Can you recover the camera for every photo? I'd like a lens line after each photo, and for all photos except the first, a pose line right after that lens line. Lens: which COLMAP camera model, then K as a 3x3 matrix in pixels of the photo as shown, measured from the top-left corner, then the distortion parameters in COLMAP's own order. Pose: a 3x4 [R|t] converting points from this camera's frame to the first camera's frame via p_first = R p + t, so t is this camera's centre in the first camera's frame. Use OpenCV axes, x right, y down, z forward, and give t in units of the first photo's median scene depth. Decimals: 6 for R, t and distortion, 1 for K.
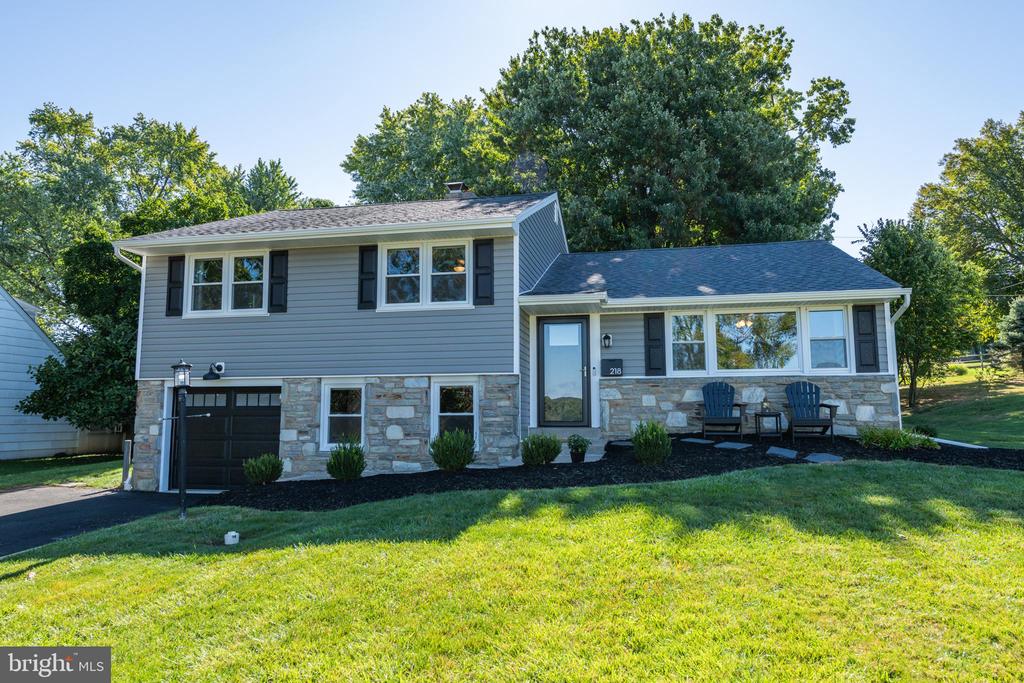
lens RADIAL K [[622.9, 0, 509.9], [0, 622.9, 337.1], [0, 0, 1]] dist [0.013596, 0.000713]
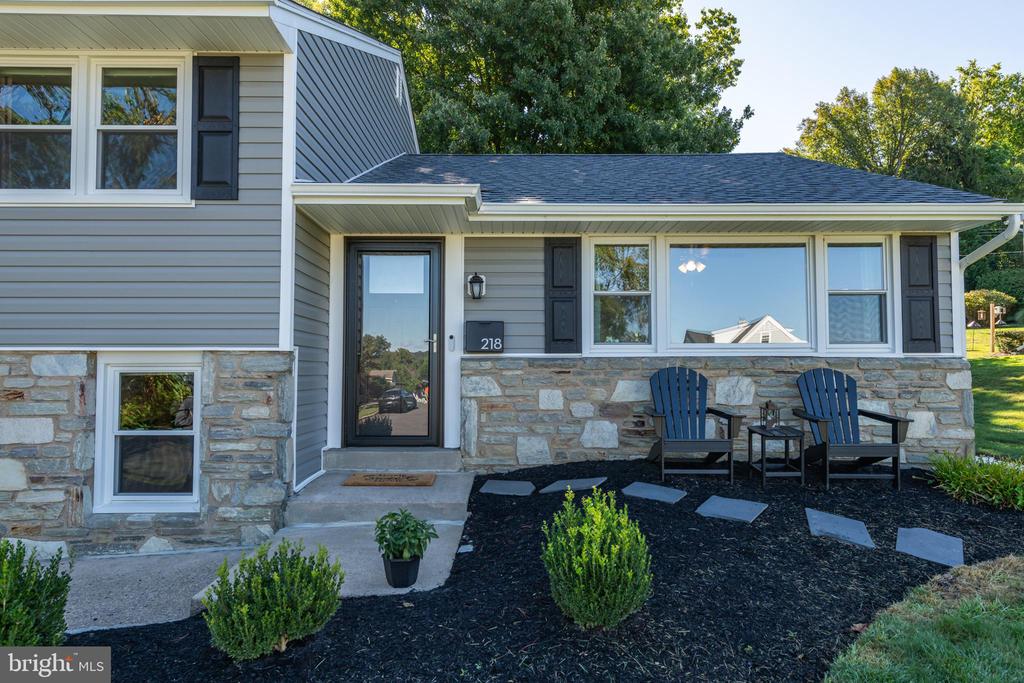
lens RADIAL K [[622.9, 0, 509.9], [0, 622.9, 337.1], [0, 0, 1]] dist [0.013596, 0.000713]
pose [[0.976287, 0.011518, 0.216174, 0.071155], [-0.027474, 0.997101, 0.070953, 0.010996], [-0.214730, -0.075210, 0.973773, 0.486075]]
